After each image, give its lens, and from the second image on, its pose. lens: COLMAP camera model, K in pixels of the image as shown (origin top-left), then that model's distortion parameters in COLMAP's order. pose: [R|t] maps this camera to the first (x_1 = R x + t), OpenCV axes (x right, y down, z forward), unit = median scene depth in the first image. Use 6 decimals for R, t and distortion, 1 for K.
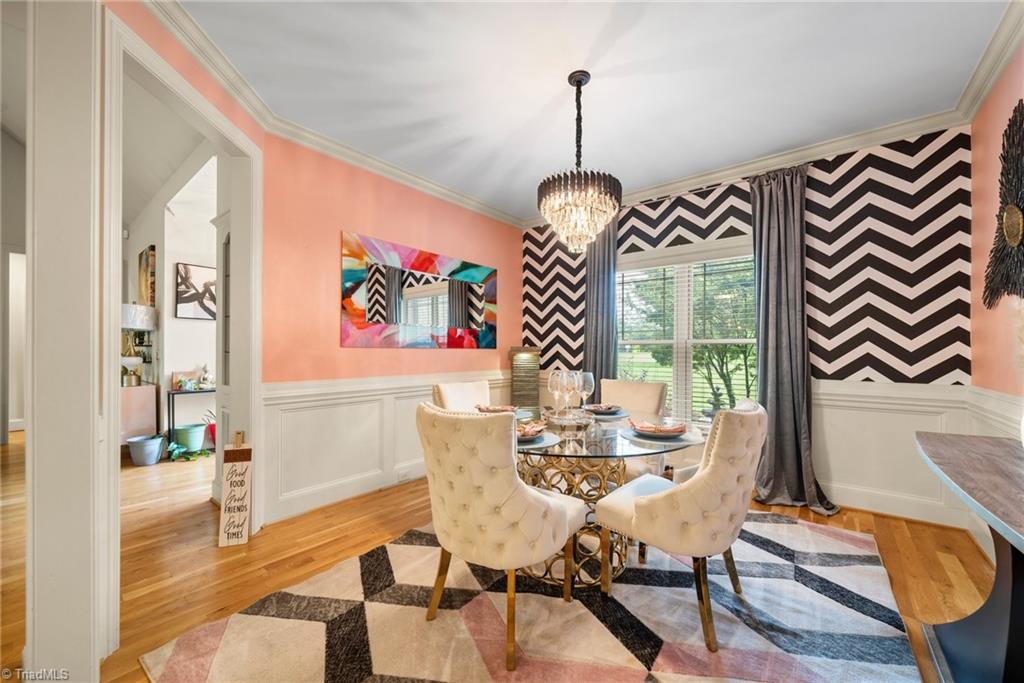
lens RADIAL K [[394.6, 0, 520.5], [0, 394.6, 346.2], [0, 0, 1]] dist [0.000054, -0.000115]
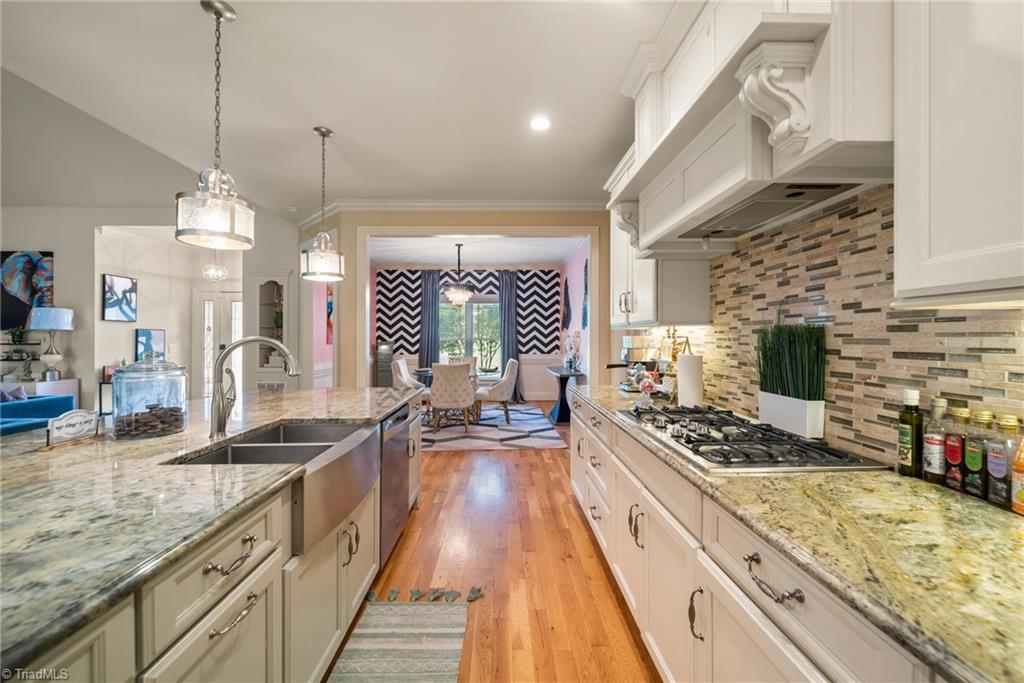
lens RADIAL K [[400.3, 0, 508.2], [0, 400.3, 335.8], [0, 0, 1]] dist [0.000265, -0.000621]
pose [[0.771915, -0.001303, 0.635724, -1.007515], [-0.003126, 0.999978, 0.005846, -0.052519], [-0.635718, -0.006500, 0.771894, -1.008607]]
